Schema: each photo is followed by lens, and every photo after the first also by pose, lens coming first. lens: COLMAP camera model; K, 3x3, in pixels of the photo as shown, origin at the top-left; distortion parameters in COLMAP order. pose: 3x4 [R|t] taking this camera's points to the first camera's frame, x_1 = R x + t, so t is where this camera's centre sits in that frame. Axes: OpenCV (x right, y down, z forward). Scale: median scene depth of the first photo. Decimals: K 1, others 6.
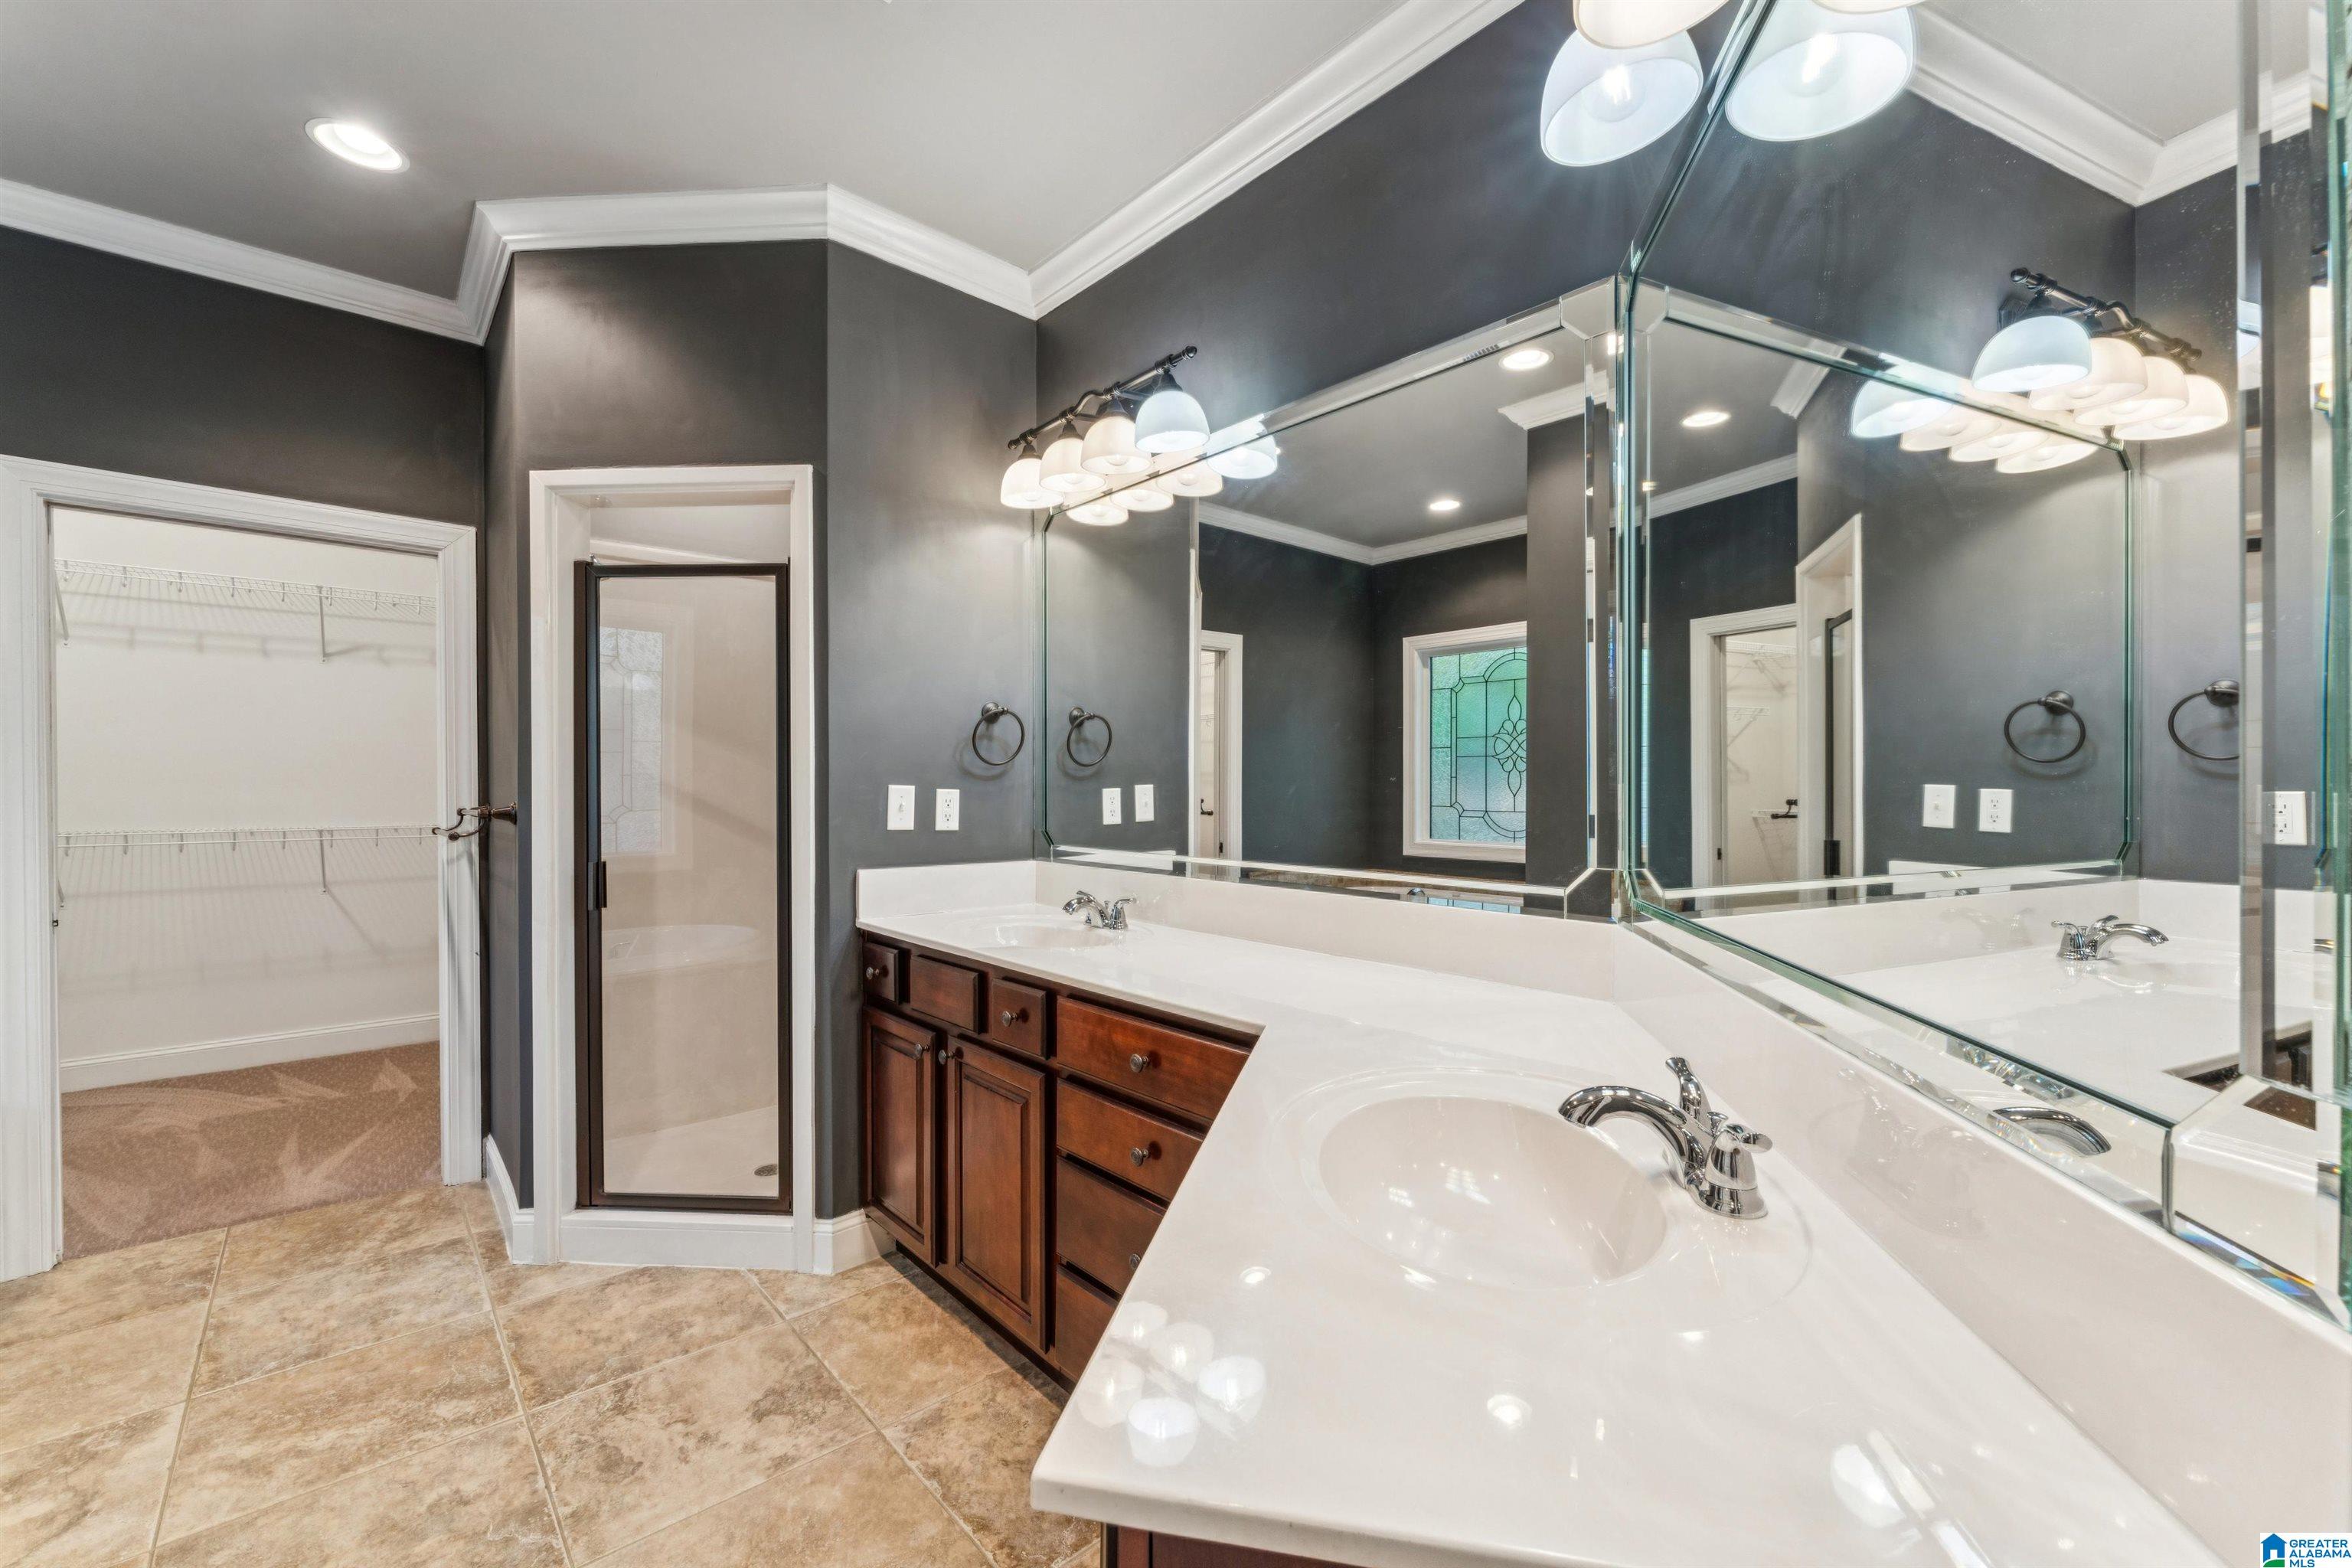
lens RADIAL K [[942.5, 0, 1182.4], [0, 942.5, 779.5], [0, 0, 1]] dist [0.002296, -0.000587]
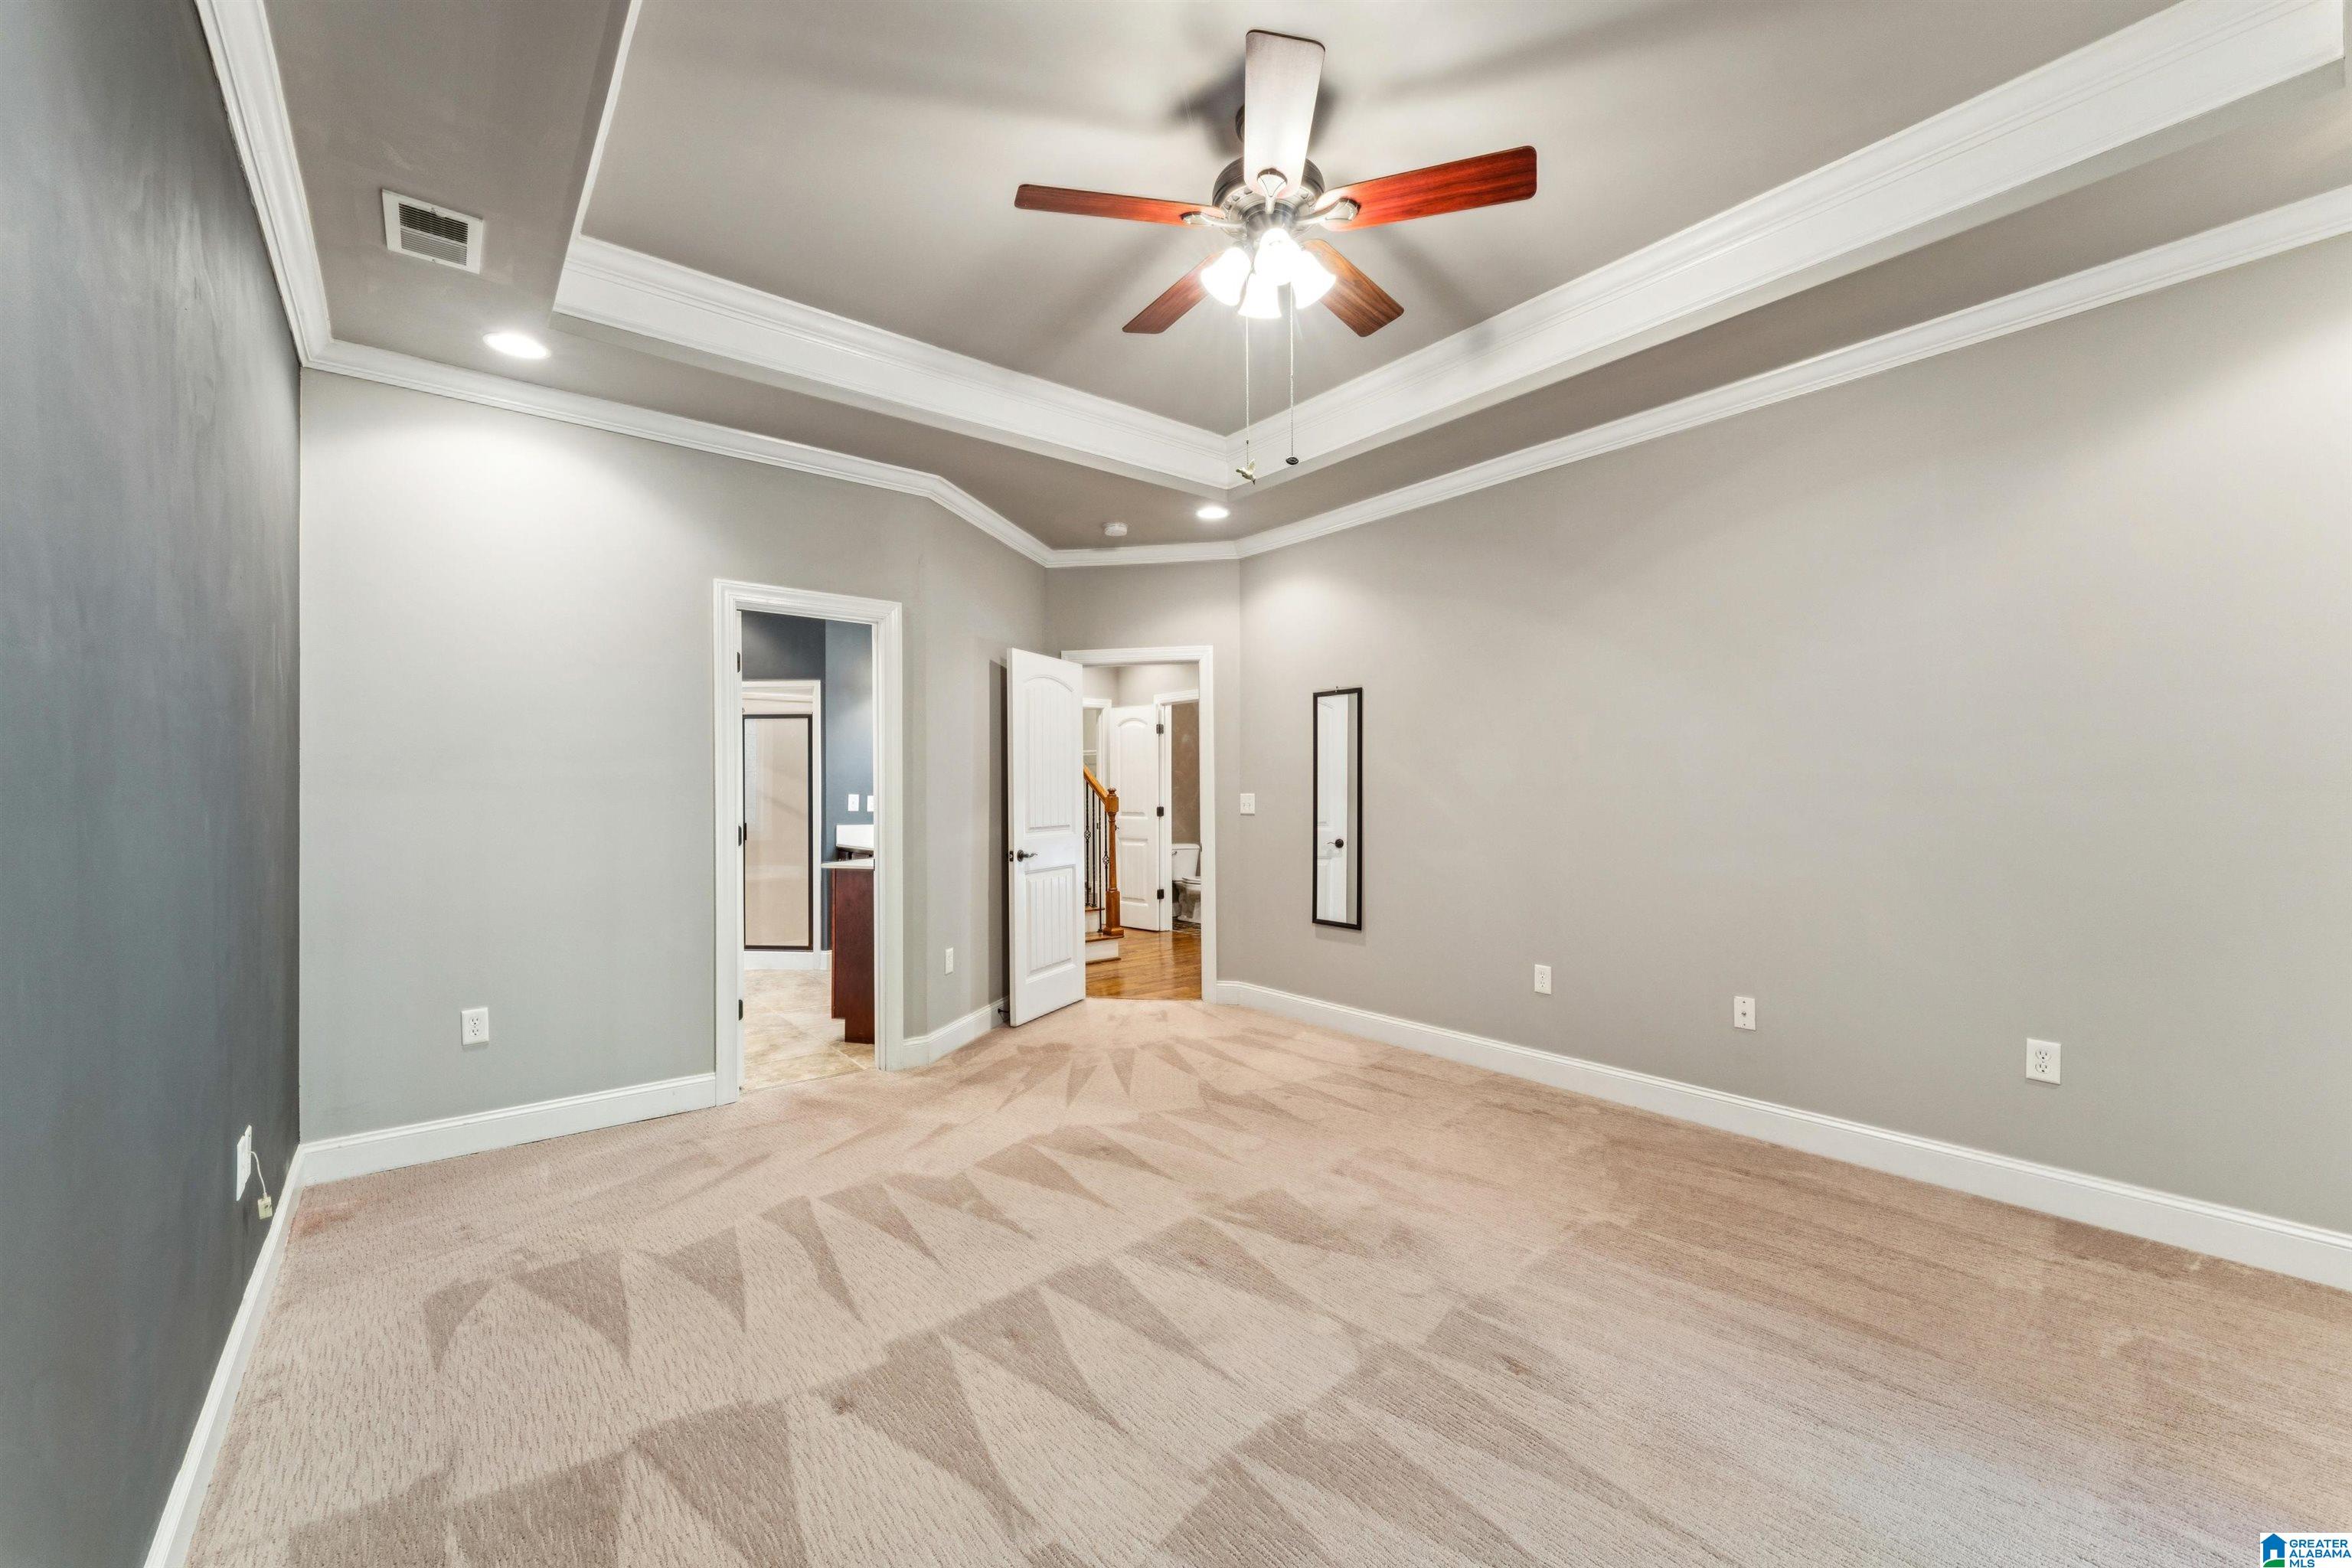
lens RADIAL K [[942.5, 0, 1173.8], [0, 942.5, 783.4], [0, 0, 1]] dist [0.002296, -0.000587]
pose [[0.999075, -0.000600, -0.042988, 0.752245], [0.000477, 0.999996, -0.002876, -0.017572], [0.042990, 0.002853, 0.999071, -1.697442]]
